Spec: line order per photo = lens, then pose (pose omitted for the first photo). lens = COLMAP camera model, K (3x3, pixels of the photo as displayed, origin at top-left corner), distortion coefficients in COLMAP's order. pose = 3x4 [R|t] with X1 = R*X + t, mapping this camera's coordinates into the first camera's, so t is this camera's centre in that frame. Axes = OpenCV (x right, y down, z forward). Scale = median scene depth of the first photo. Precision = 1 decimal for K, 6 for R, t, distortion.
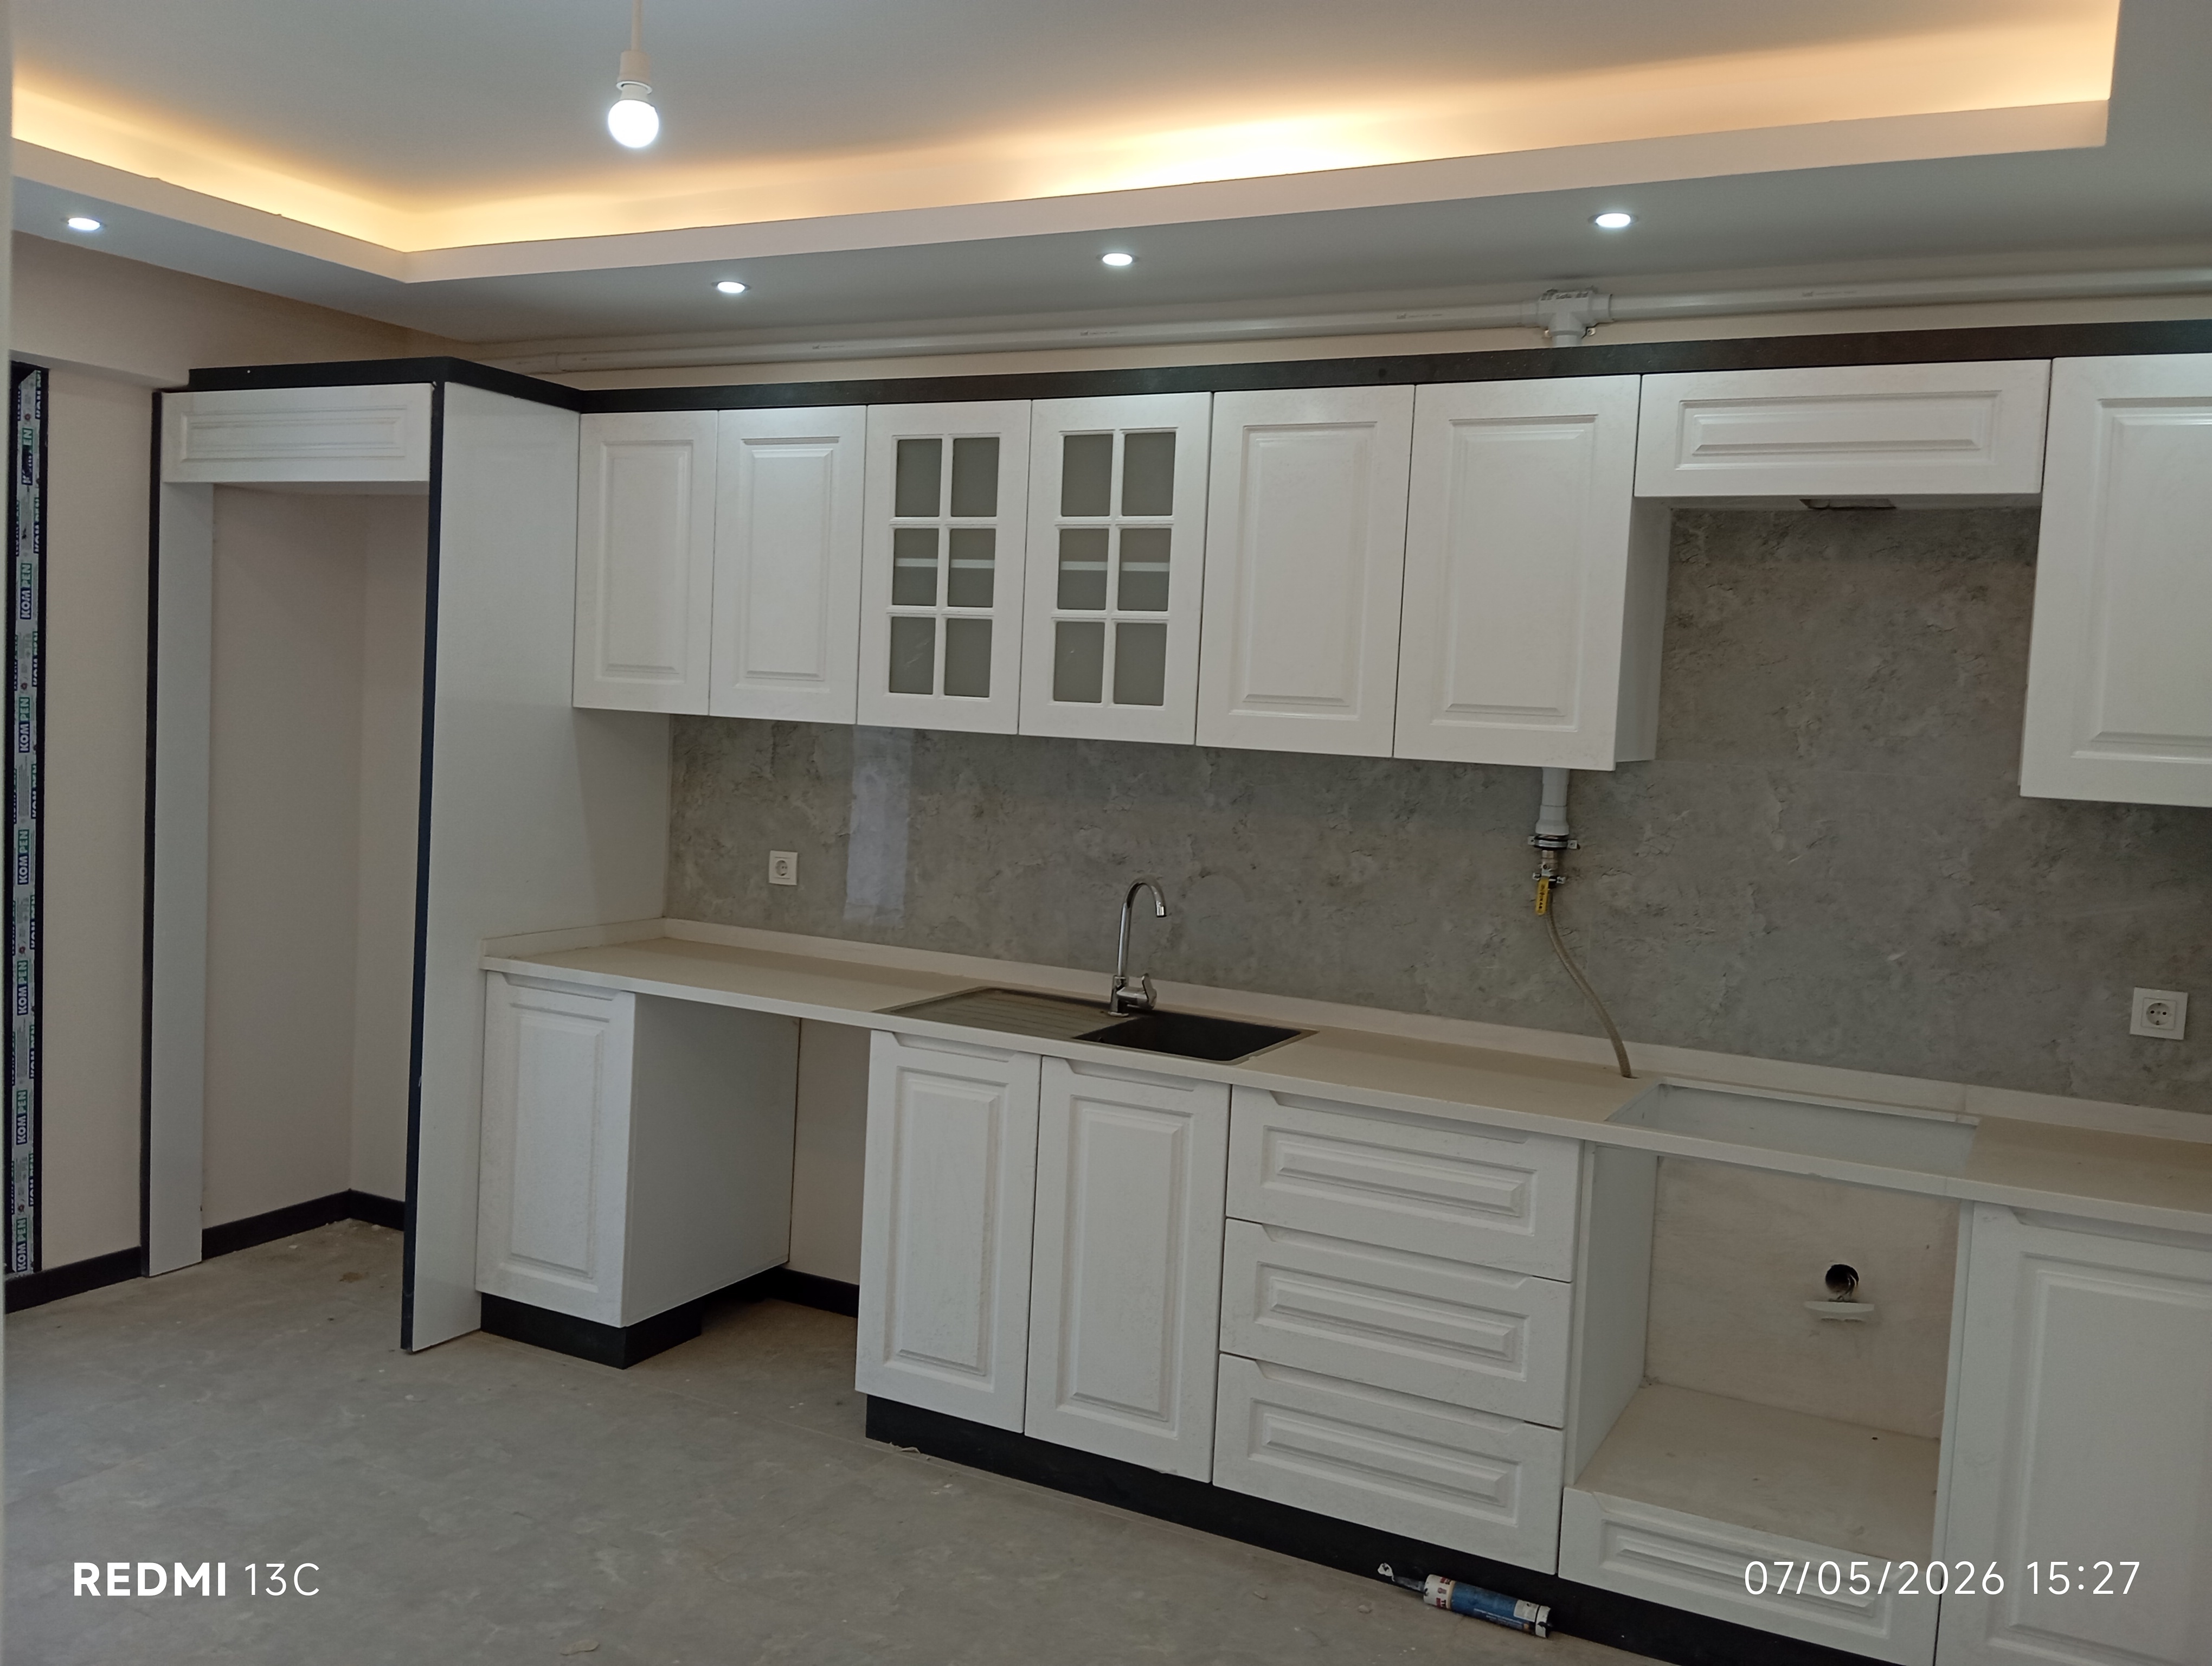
lens RADIAL K [[1813.2, 0, 1112.4], [0, 1813.2, 819.1], [0, 0, 1]] dist [0.100071, -0.182317]
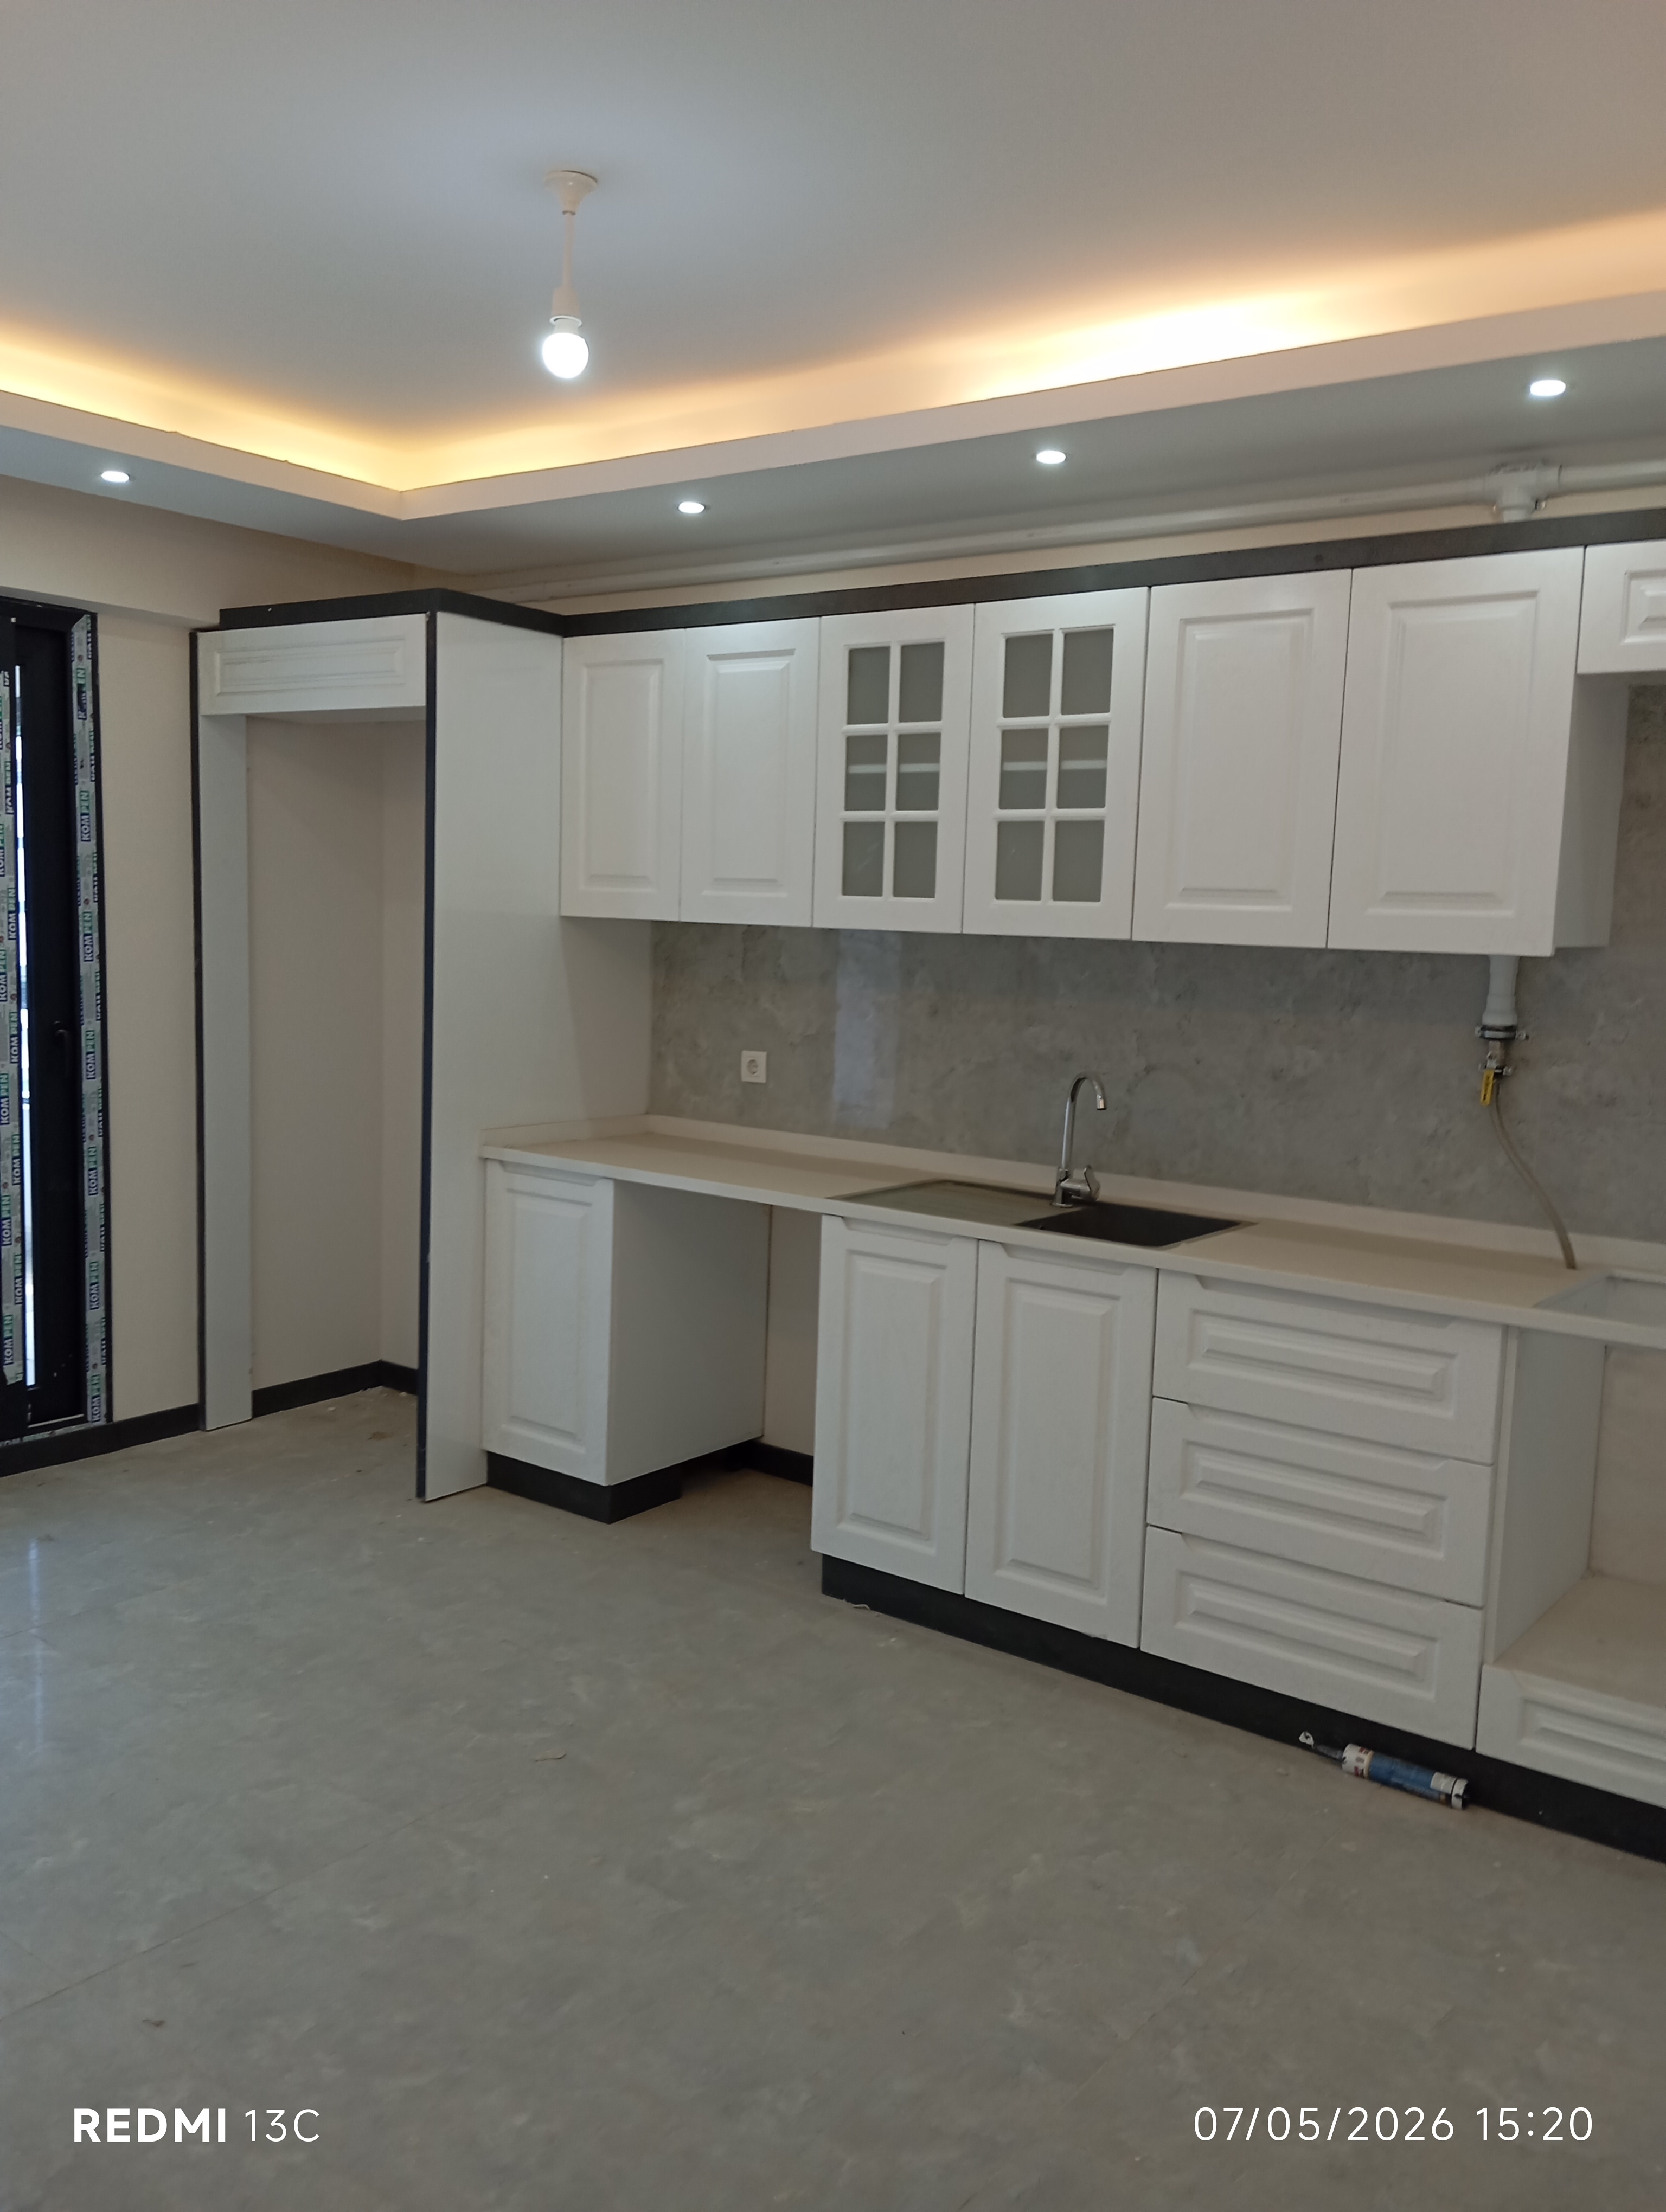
lens RADIAL K [[1809.4, 0, 837.1], [0, 1809.4, 1122.4], [0, 0, 1]] dist [0.105126, -0.193927]
pose [[0.985661, 0.003898, -0.168692, 0.052941], [0.003546, 0.999034, 0.043805, 0.015991], [0.168699, -0.043775, 0.984695, -0.034163]]
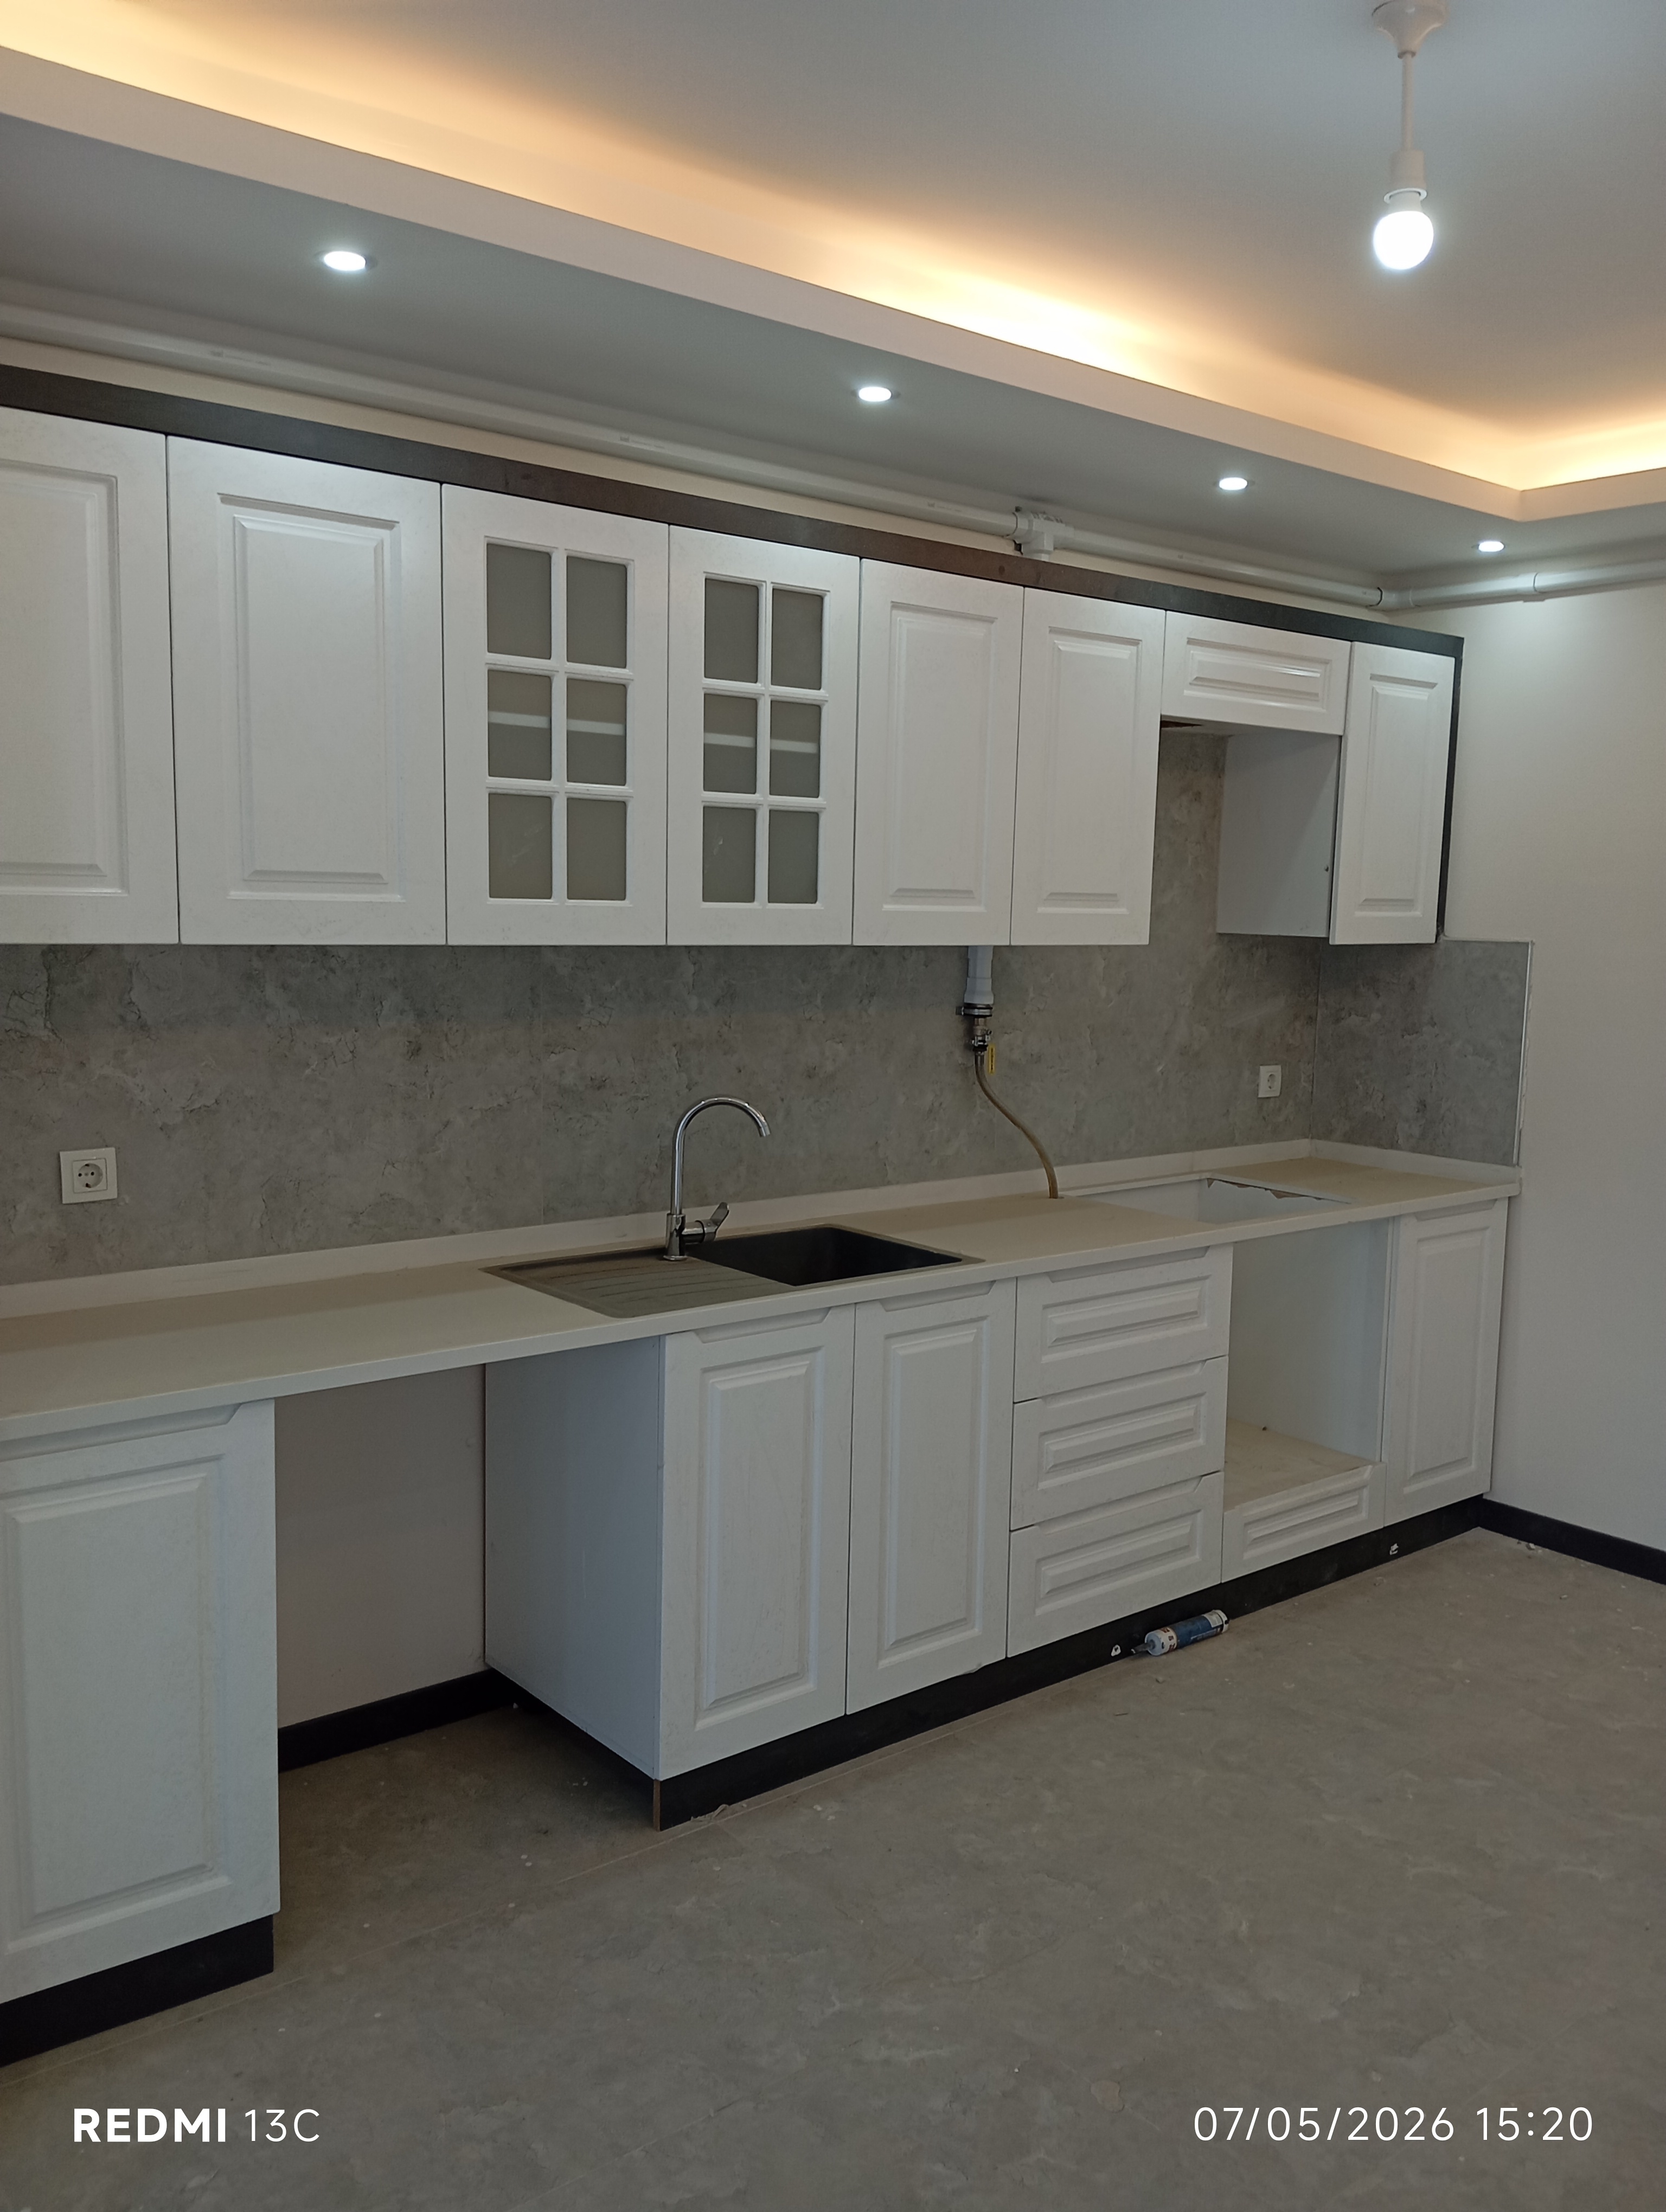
lens RADIAL K [[1818.9, 0, 838.4], [0, 1818.9, 1129.0], [0, 0, 1]] dist [0.103607, -0.201375]
pose [[0.388760, -0.157812, 0.907723, -0.788278], [0.058011, 0.987459, 0.146829, -0.081328], [-0.919511, -0.004424, 0.393039, 0.610416]]
